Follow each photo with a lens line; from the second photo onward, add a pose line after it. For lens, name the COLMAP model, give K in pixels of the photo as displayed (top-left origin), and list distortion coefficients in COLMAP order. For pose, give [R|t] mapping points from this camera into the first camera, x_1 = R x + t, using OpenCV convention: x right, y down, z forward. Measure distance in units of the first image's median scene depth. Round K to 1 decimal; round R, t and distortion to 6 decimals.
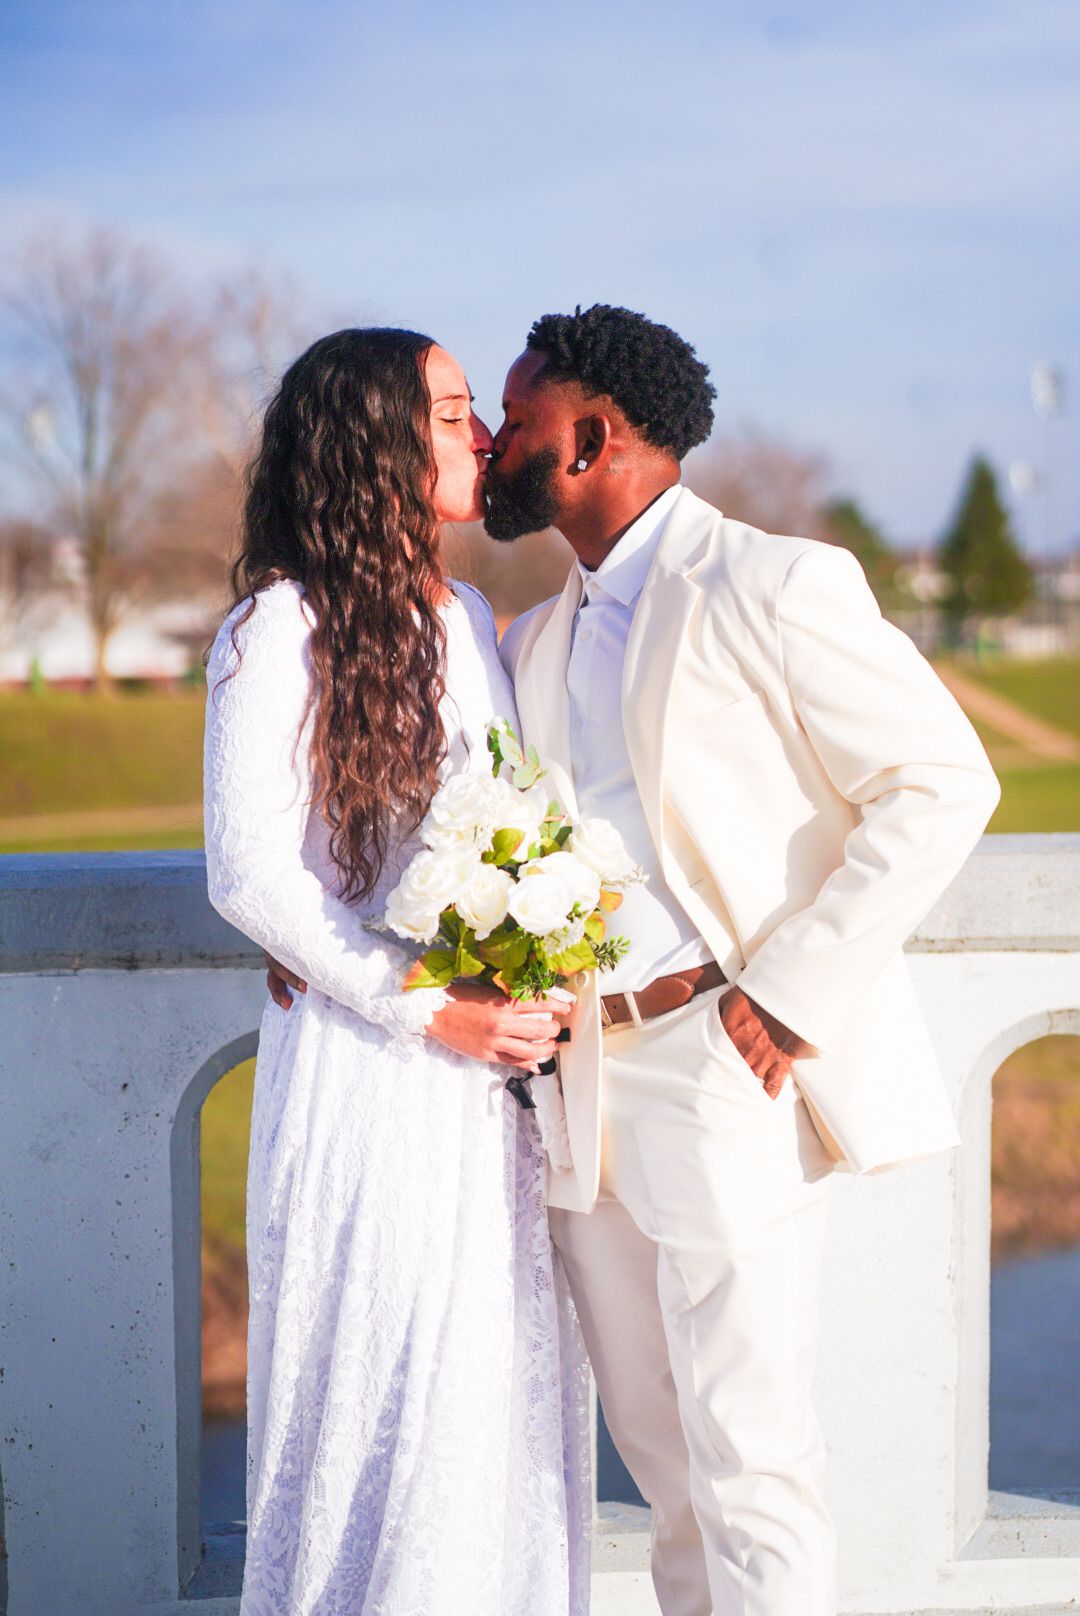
lens RADIAL K [[4023.9, 0, 540.0], [0, 4023.9, 808.0], [0, 0, 1]] dist [0.092344, -0.270658]
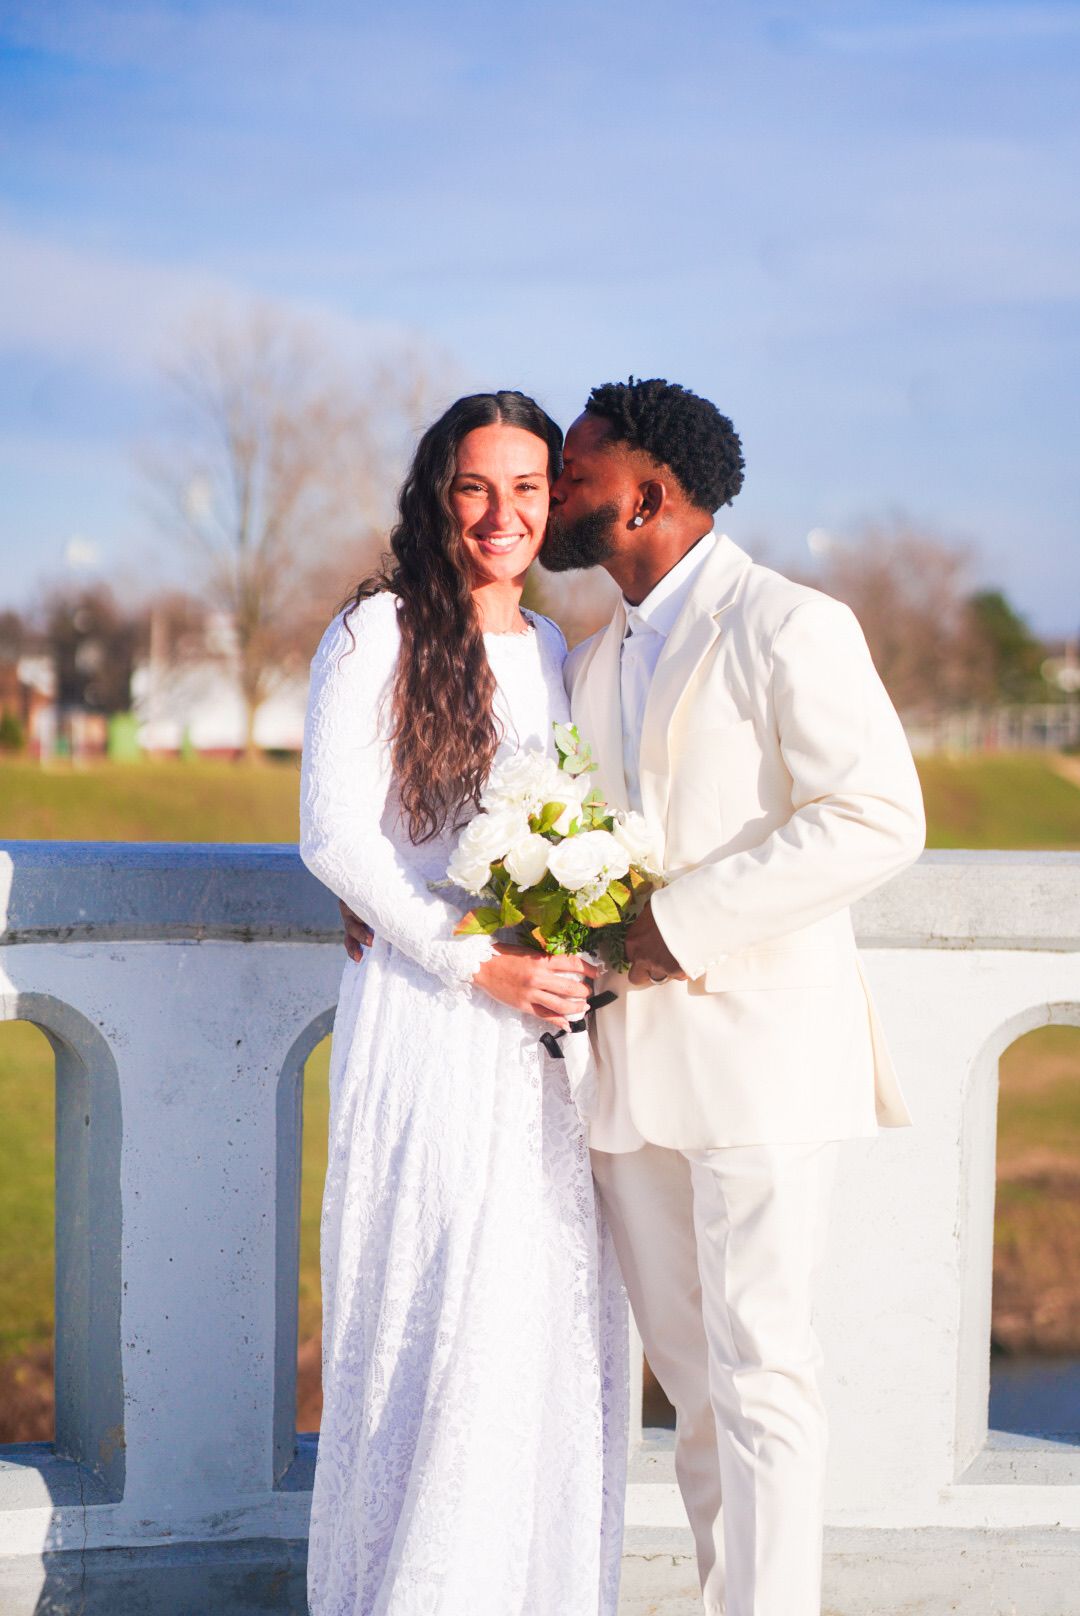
lens RADIAL K [[4085.0, 0, 540.0], [0, 4085.0, 808.0], [0, 0, 1]] dist [0.126935, -0.253146]
pose [[0.998943, 0.025217, -0.038436, 0.026679], [-0.026077, 0.999417, -0.022048, 0.025212], [0.037858, 0.023027, 0.999018, -0.170147]]
